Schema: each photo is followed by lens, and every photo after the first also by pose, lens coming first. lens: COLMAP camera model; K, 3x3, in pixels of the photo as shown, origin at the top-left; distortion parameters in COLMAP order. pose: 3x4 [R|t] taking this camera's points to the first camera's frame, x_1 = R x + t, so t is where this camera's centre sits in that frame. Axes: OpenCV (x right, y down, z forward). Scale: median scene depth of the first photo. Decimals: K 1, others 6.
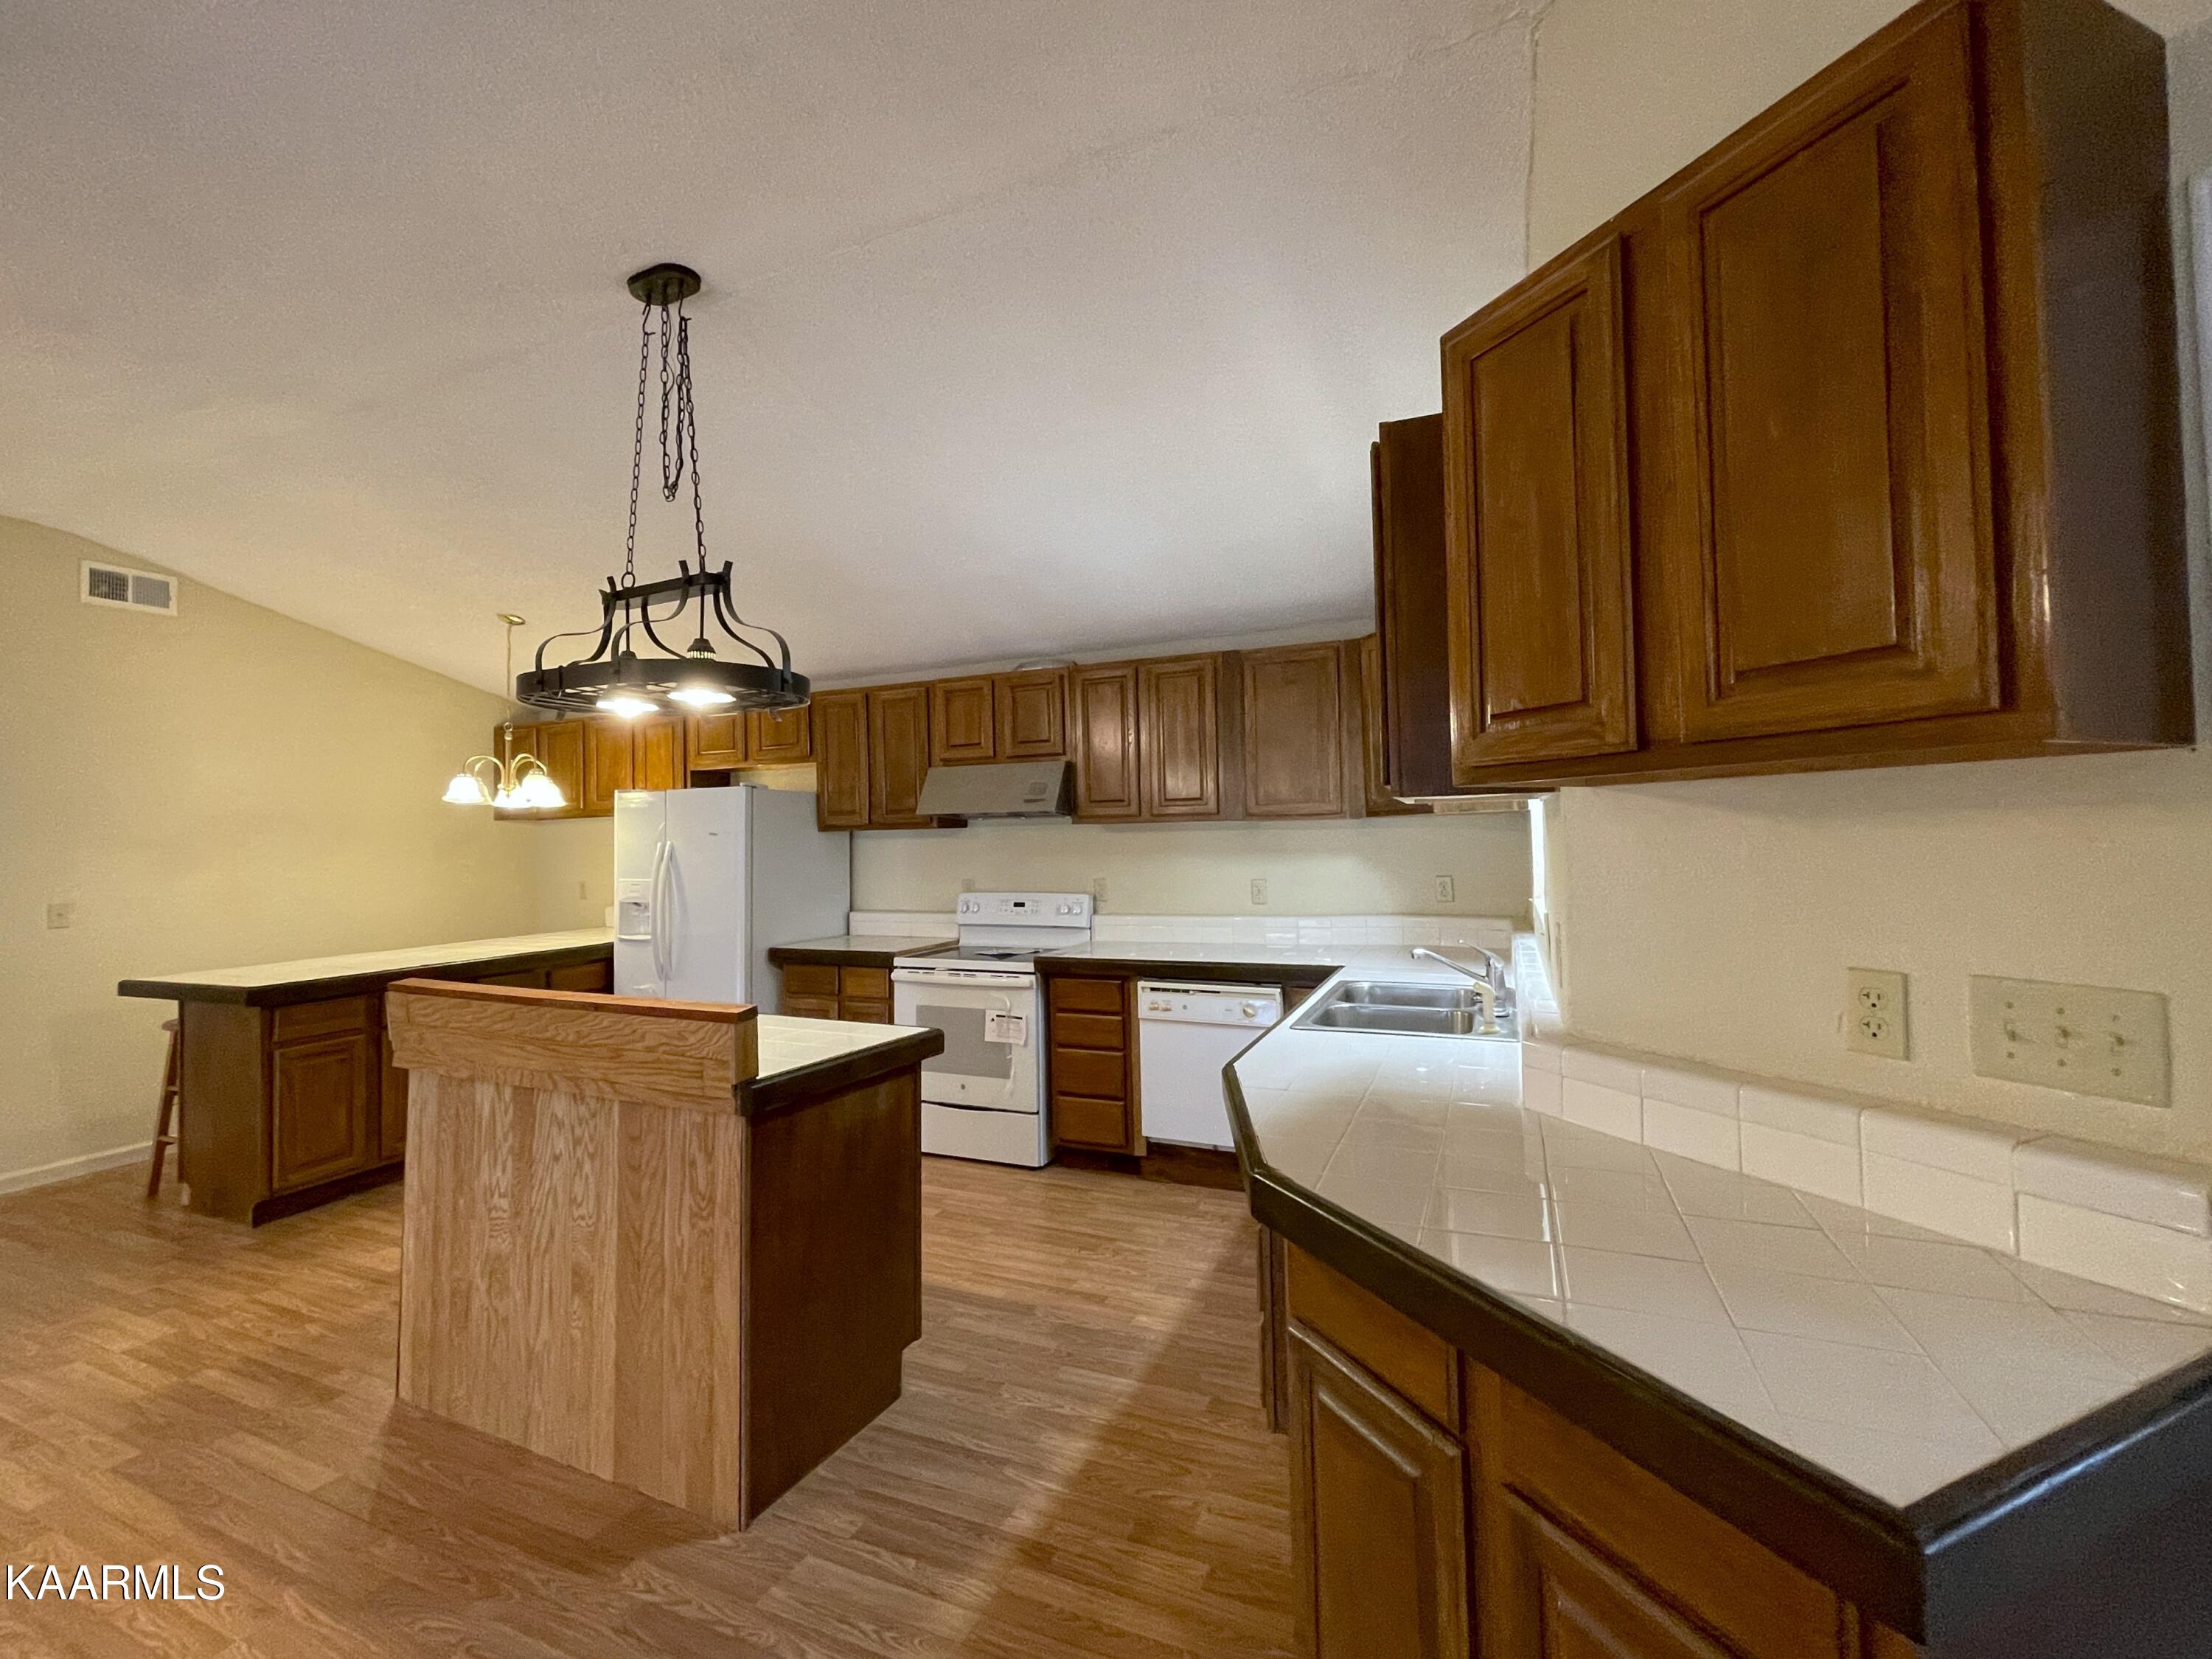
lens RADIAL K [[905.9, 0, 1084.5], [0, 905.9, 817.2], [0, 0, 1]] dist [0.000953, 0.000528]
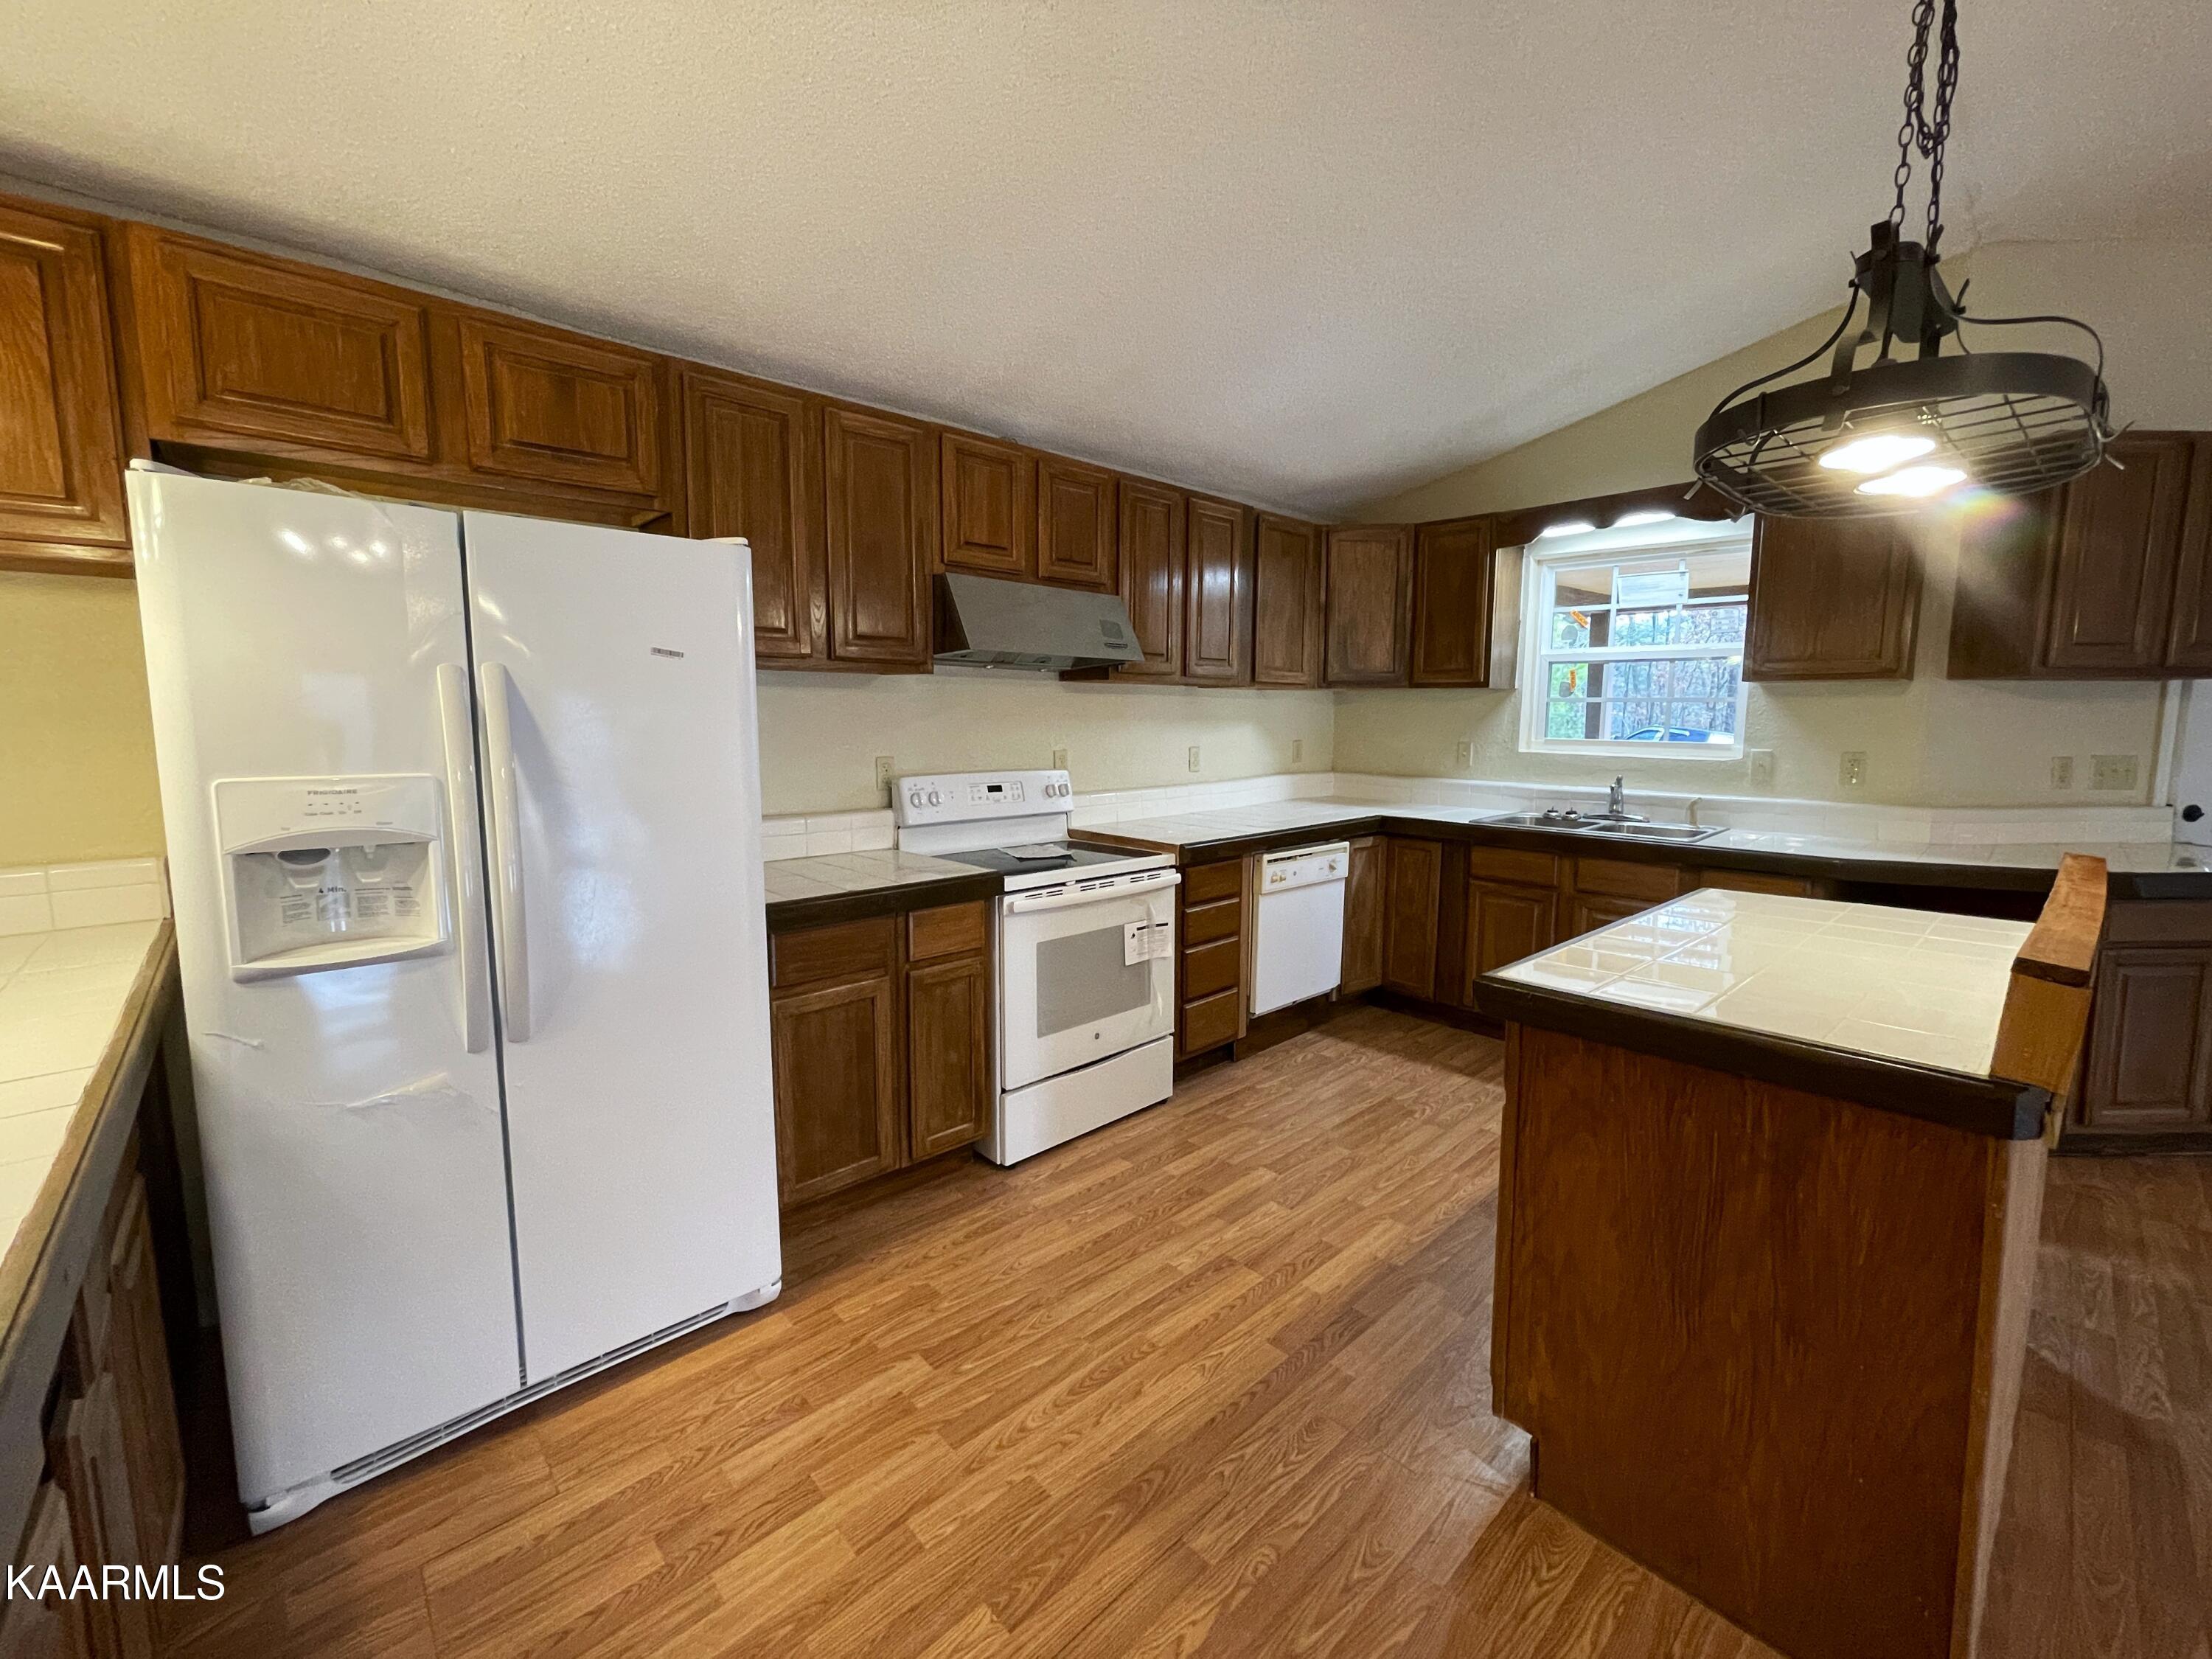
lens RADIAL K [[905.9, 0, 1088.8], [0, 905.9, 820.6], [0, 0, 1]] dist [0.000953, 0.000528]
pose [[0.411070, -0.089125, 0.907237, -0.803554], [-0.033564, 0.993055, 0.112764, 0.044668], [-0.910986, -0.076804, 0.405224, 0.742823]]
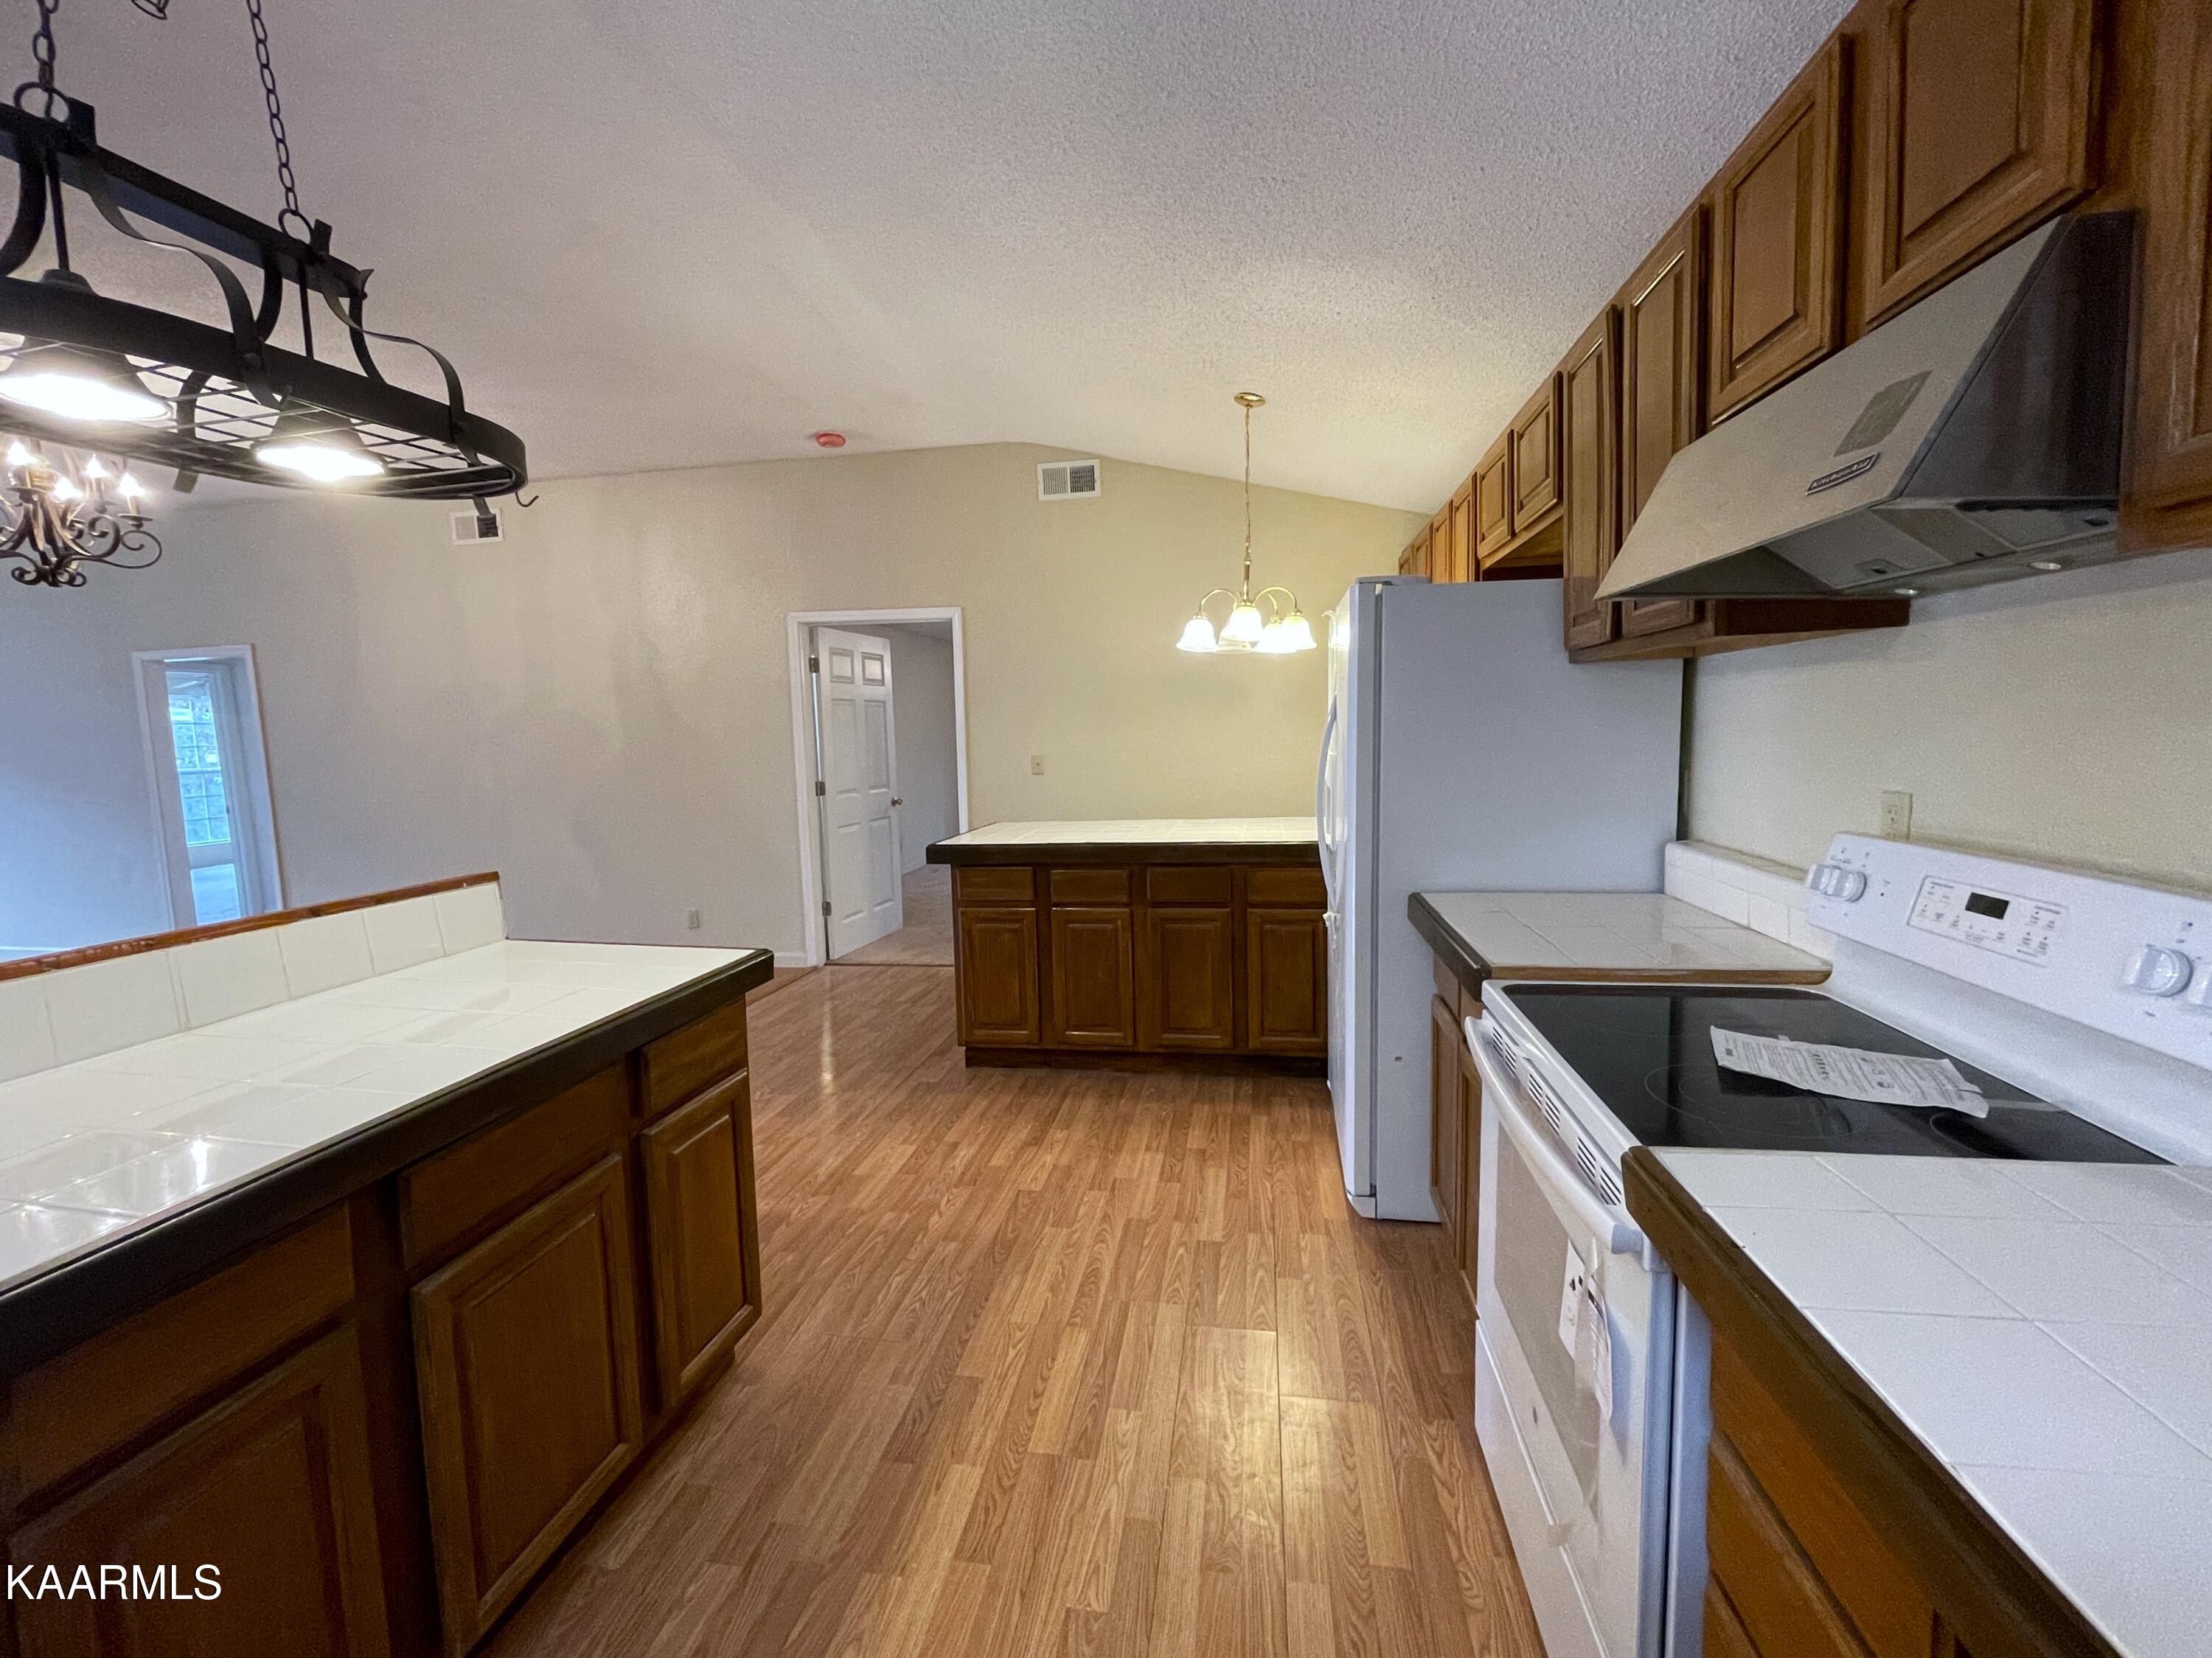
lens RADIAL K [[905.8, 0, 1096.1], [0, 905.8, 797.5], [0, 0, 1]] dist [0.000953, 0.000528]
pose [[0.251469, 0.089842, -0.963687, 0.104168], [0.043194, 0.993649, 0.103906, 0.031360], [0.966901, -0.067754, 0.245992, 0.794620]]
